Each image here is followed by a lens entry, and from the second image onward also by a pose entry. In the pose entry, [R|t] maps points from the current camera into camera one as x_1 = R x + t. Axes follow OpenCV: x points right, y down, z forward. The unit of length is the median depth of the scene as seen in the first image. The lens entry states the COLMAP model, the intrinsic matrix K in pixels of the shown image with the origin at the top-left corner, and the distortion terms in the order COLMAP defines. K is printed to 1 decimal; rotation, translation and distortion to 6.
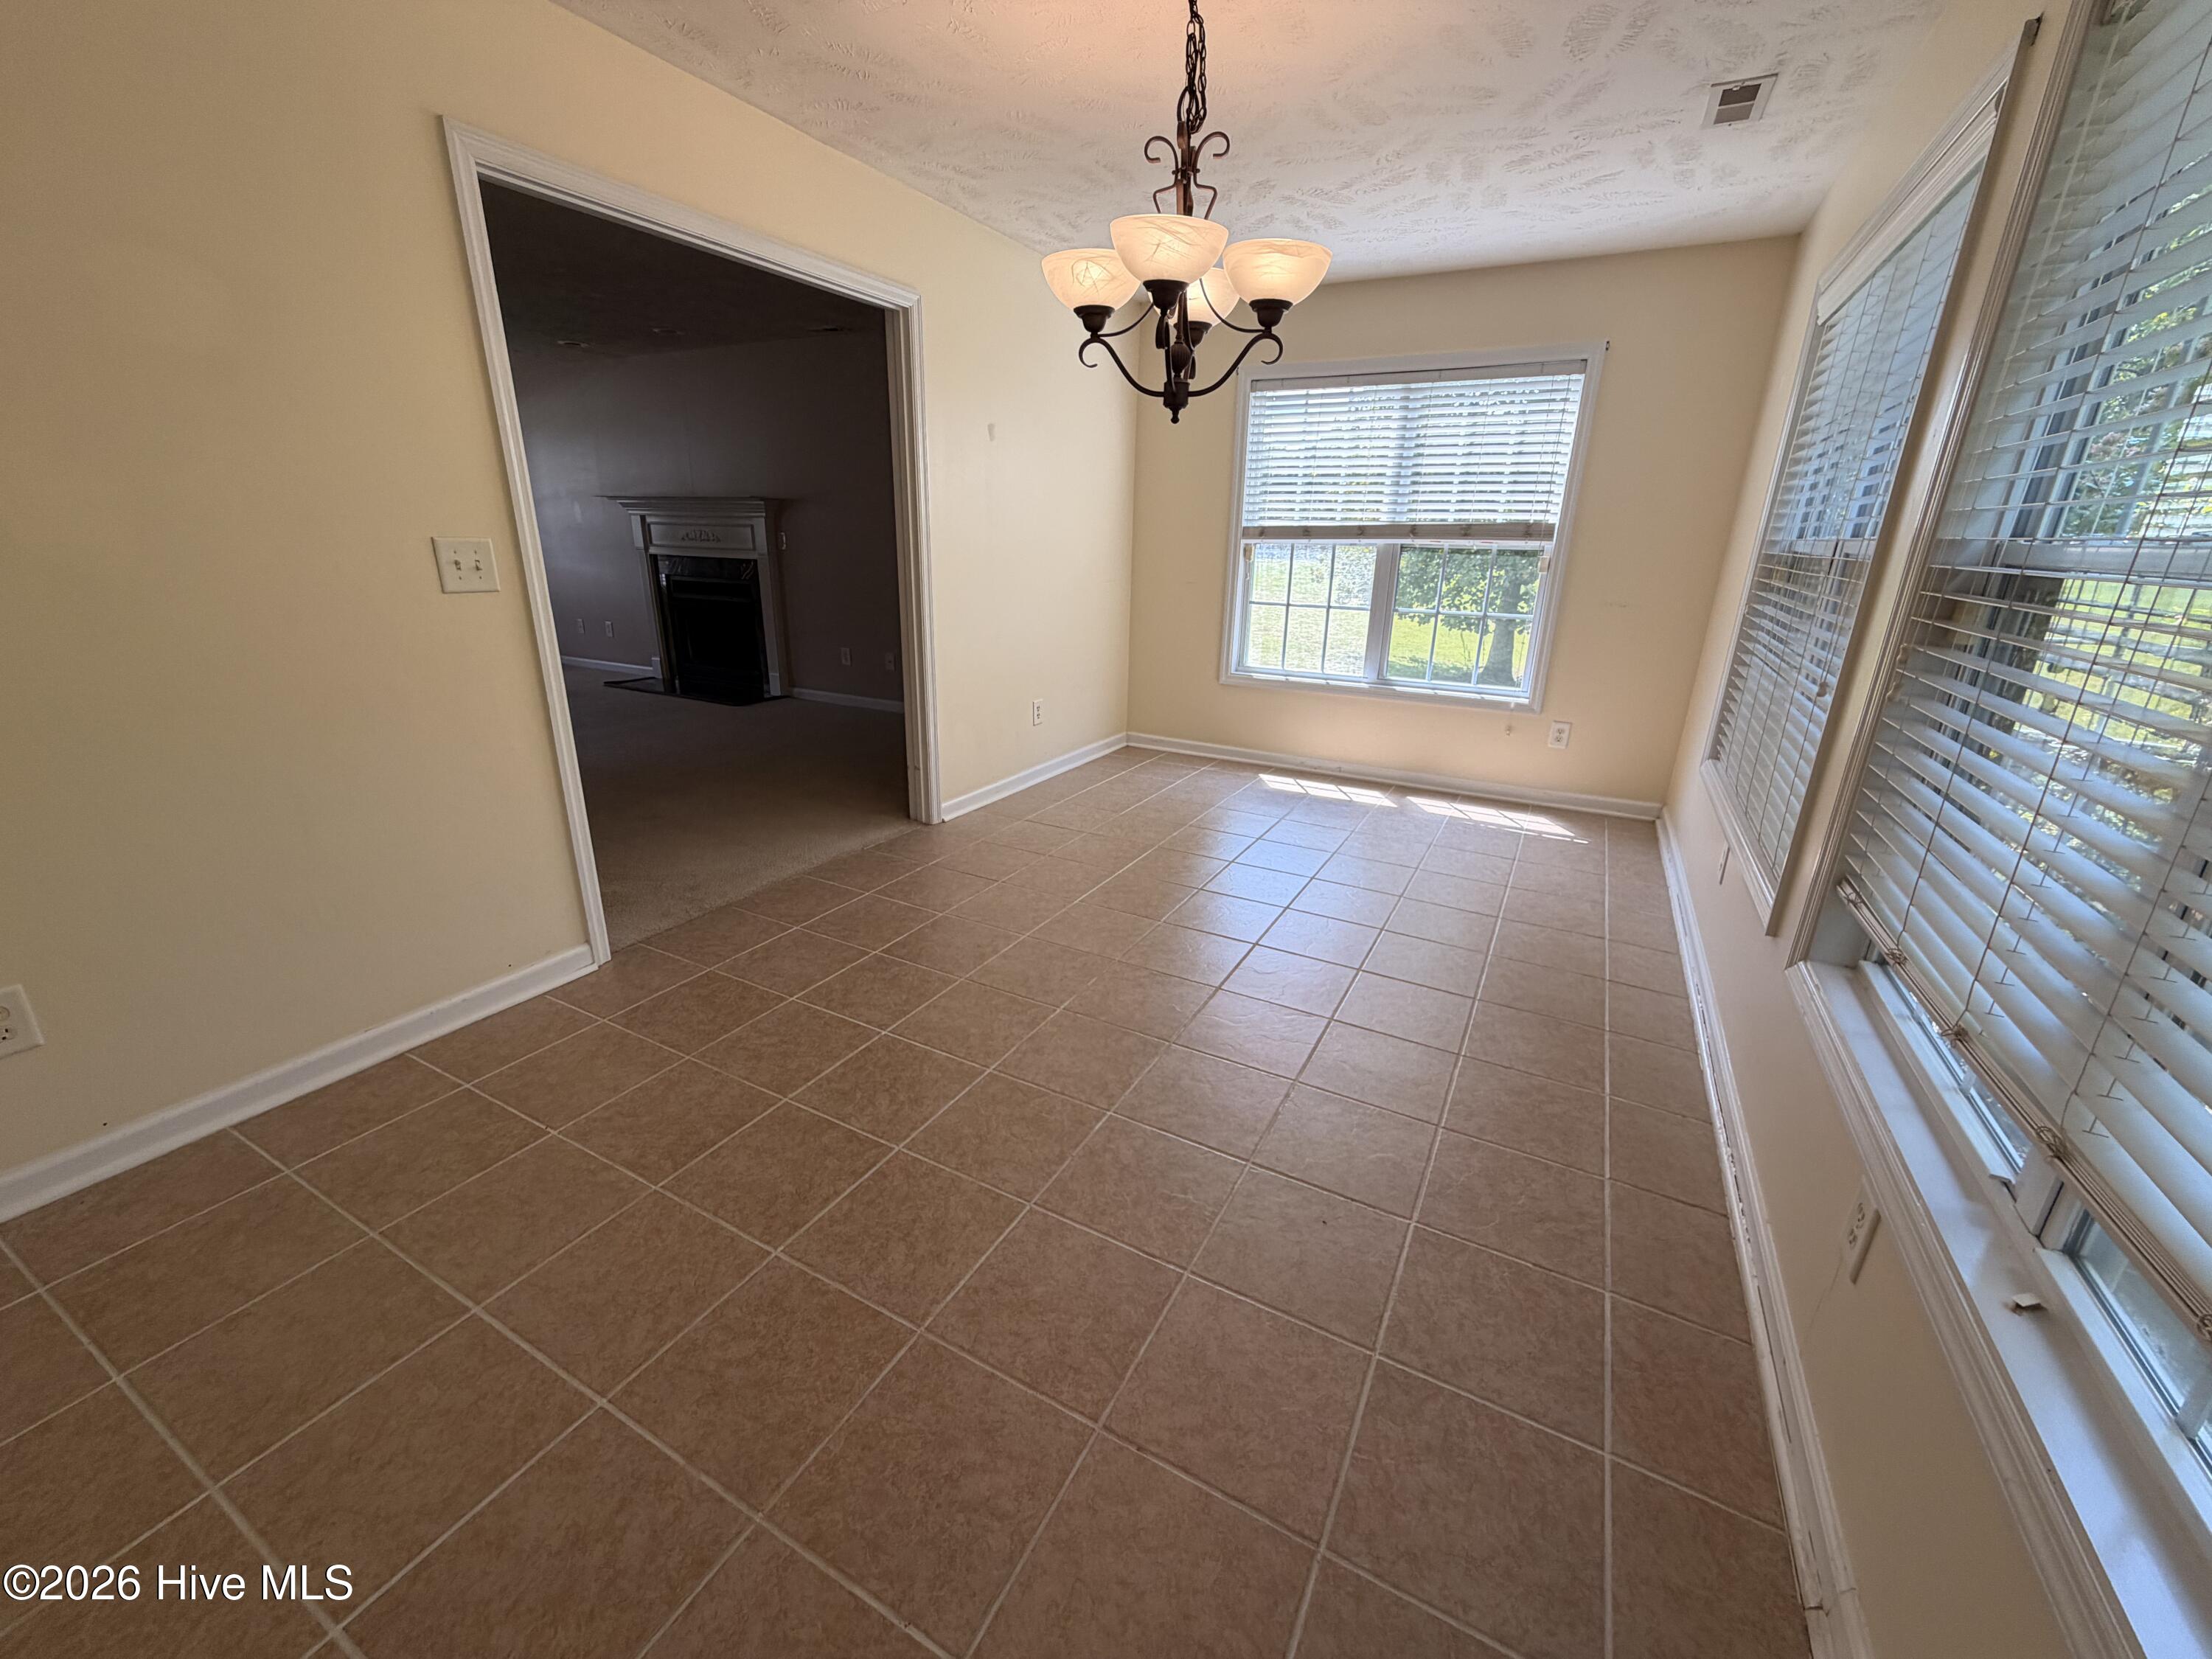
lens RADIAL K [[884.4, 0, 1102.8], [0, 884.4, 829.6], [0, 0, 1]] dist [0.001673, -0.000297]
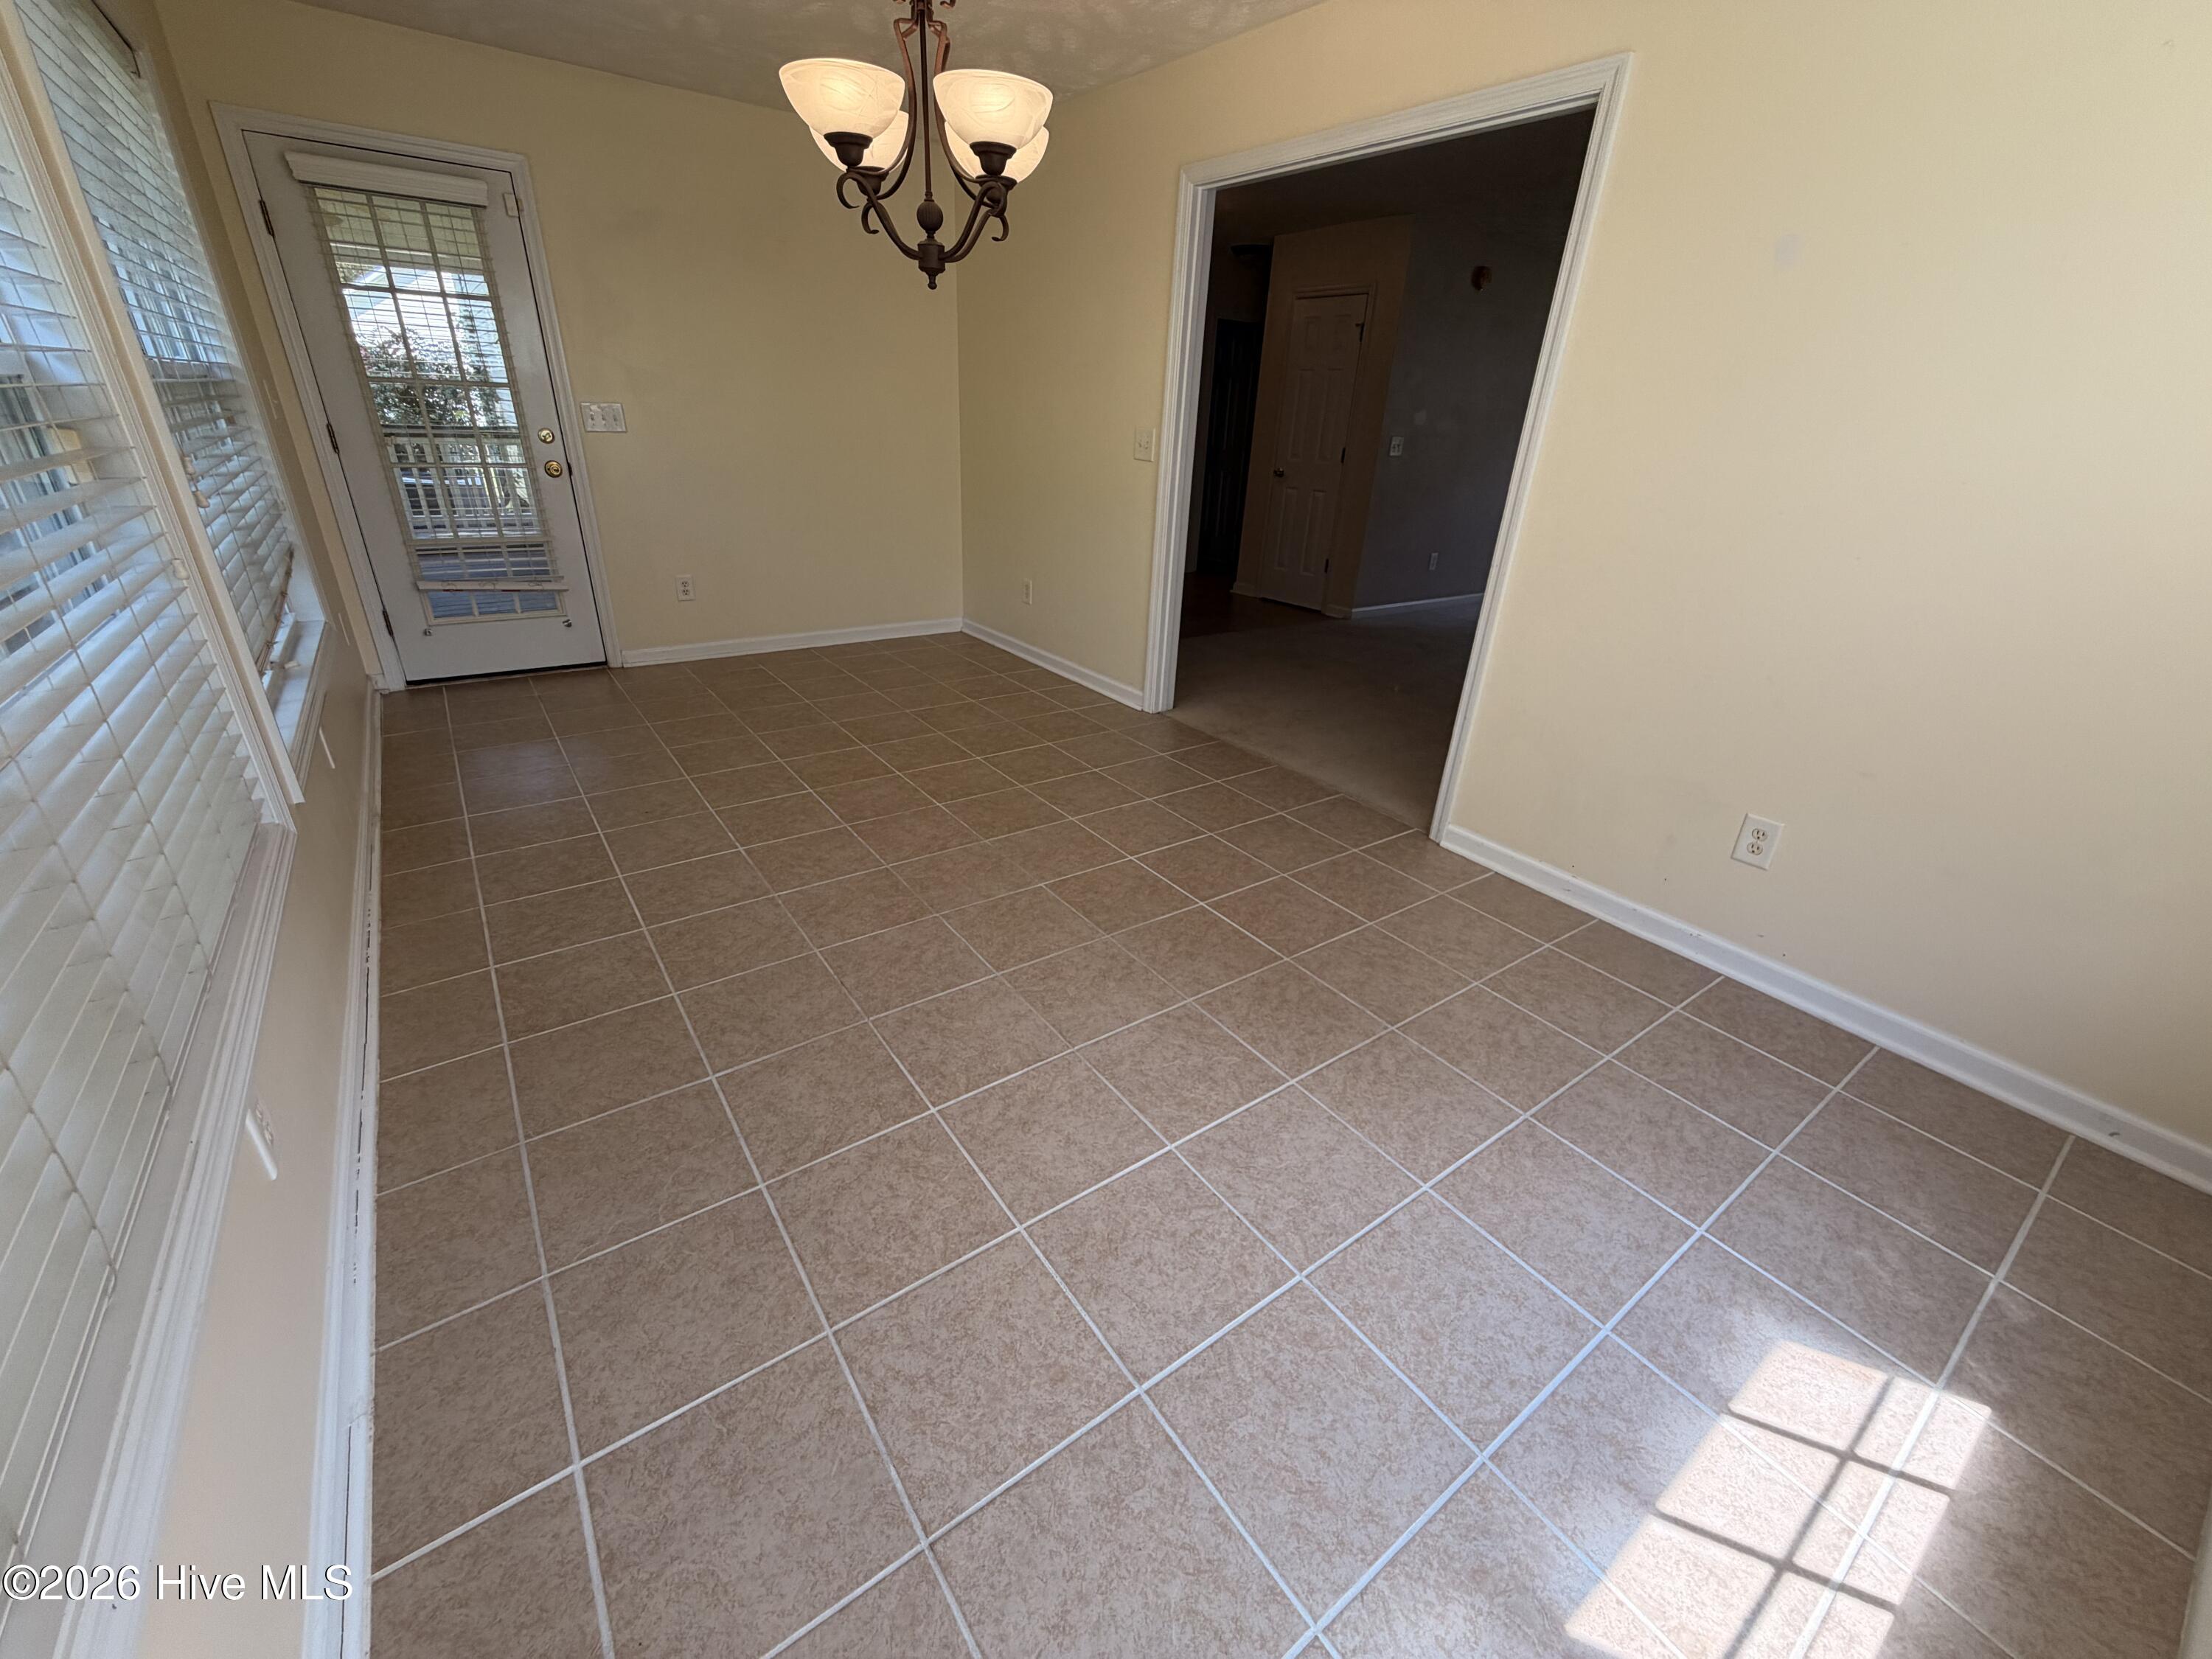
lens RADIAL K [[884.4, 0, 1102.8], [0, 884.4, 829.6], [0, 0, 1]] dist [0.001673, -0.000297]
pose [[-0.439311, 0.344458, -0.829671, 0.550244], [-0.339815, 0.791220, 0.508426, -0.296358], [0.831584, 0.505292, -0.230540, 0.911123]]
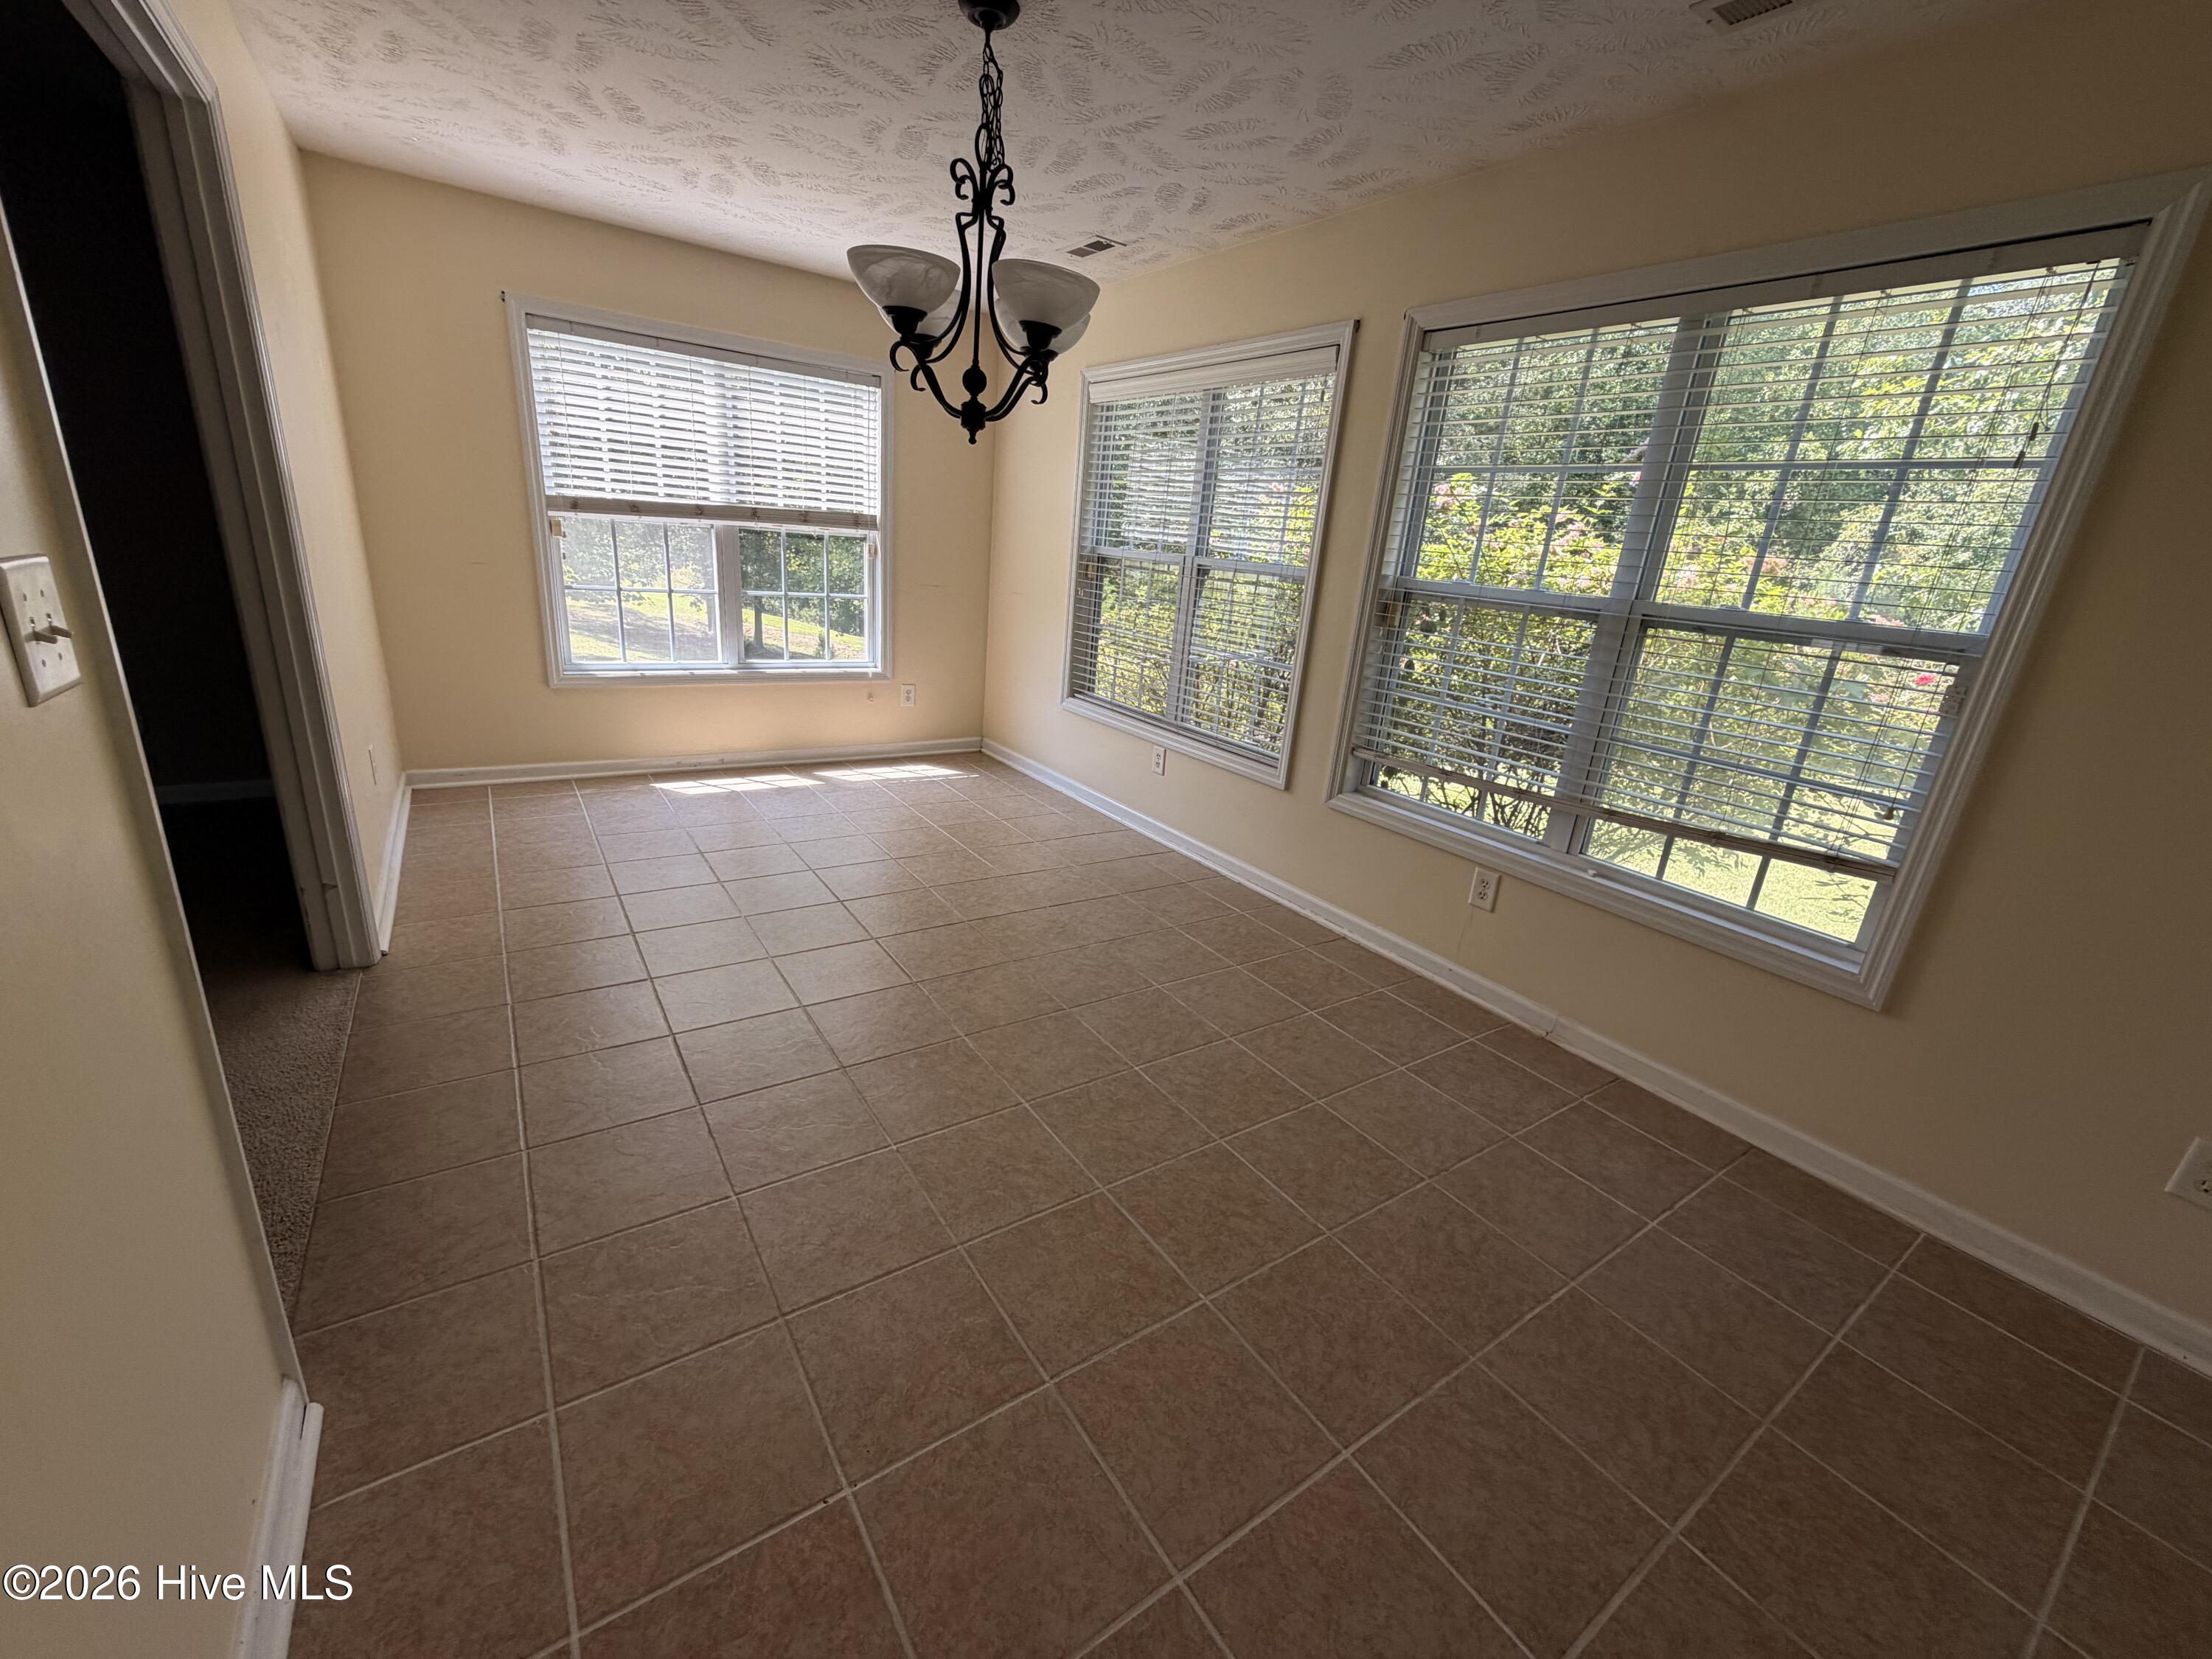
lens RADIAL K [[878.6, 0, 1106.0], [0, 878.6, 829.5], [0, 0, 1]] dist [0.001884, 0.000314]
pose [[0.458386, -0.263285, 0.848860, -0.450712], [0.216544, 0.959415, 0.180641, -0.097060], [-0.861969, 0.101013, 0.496795, 0.216707]]
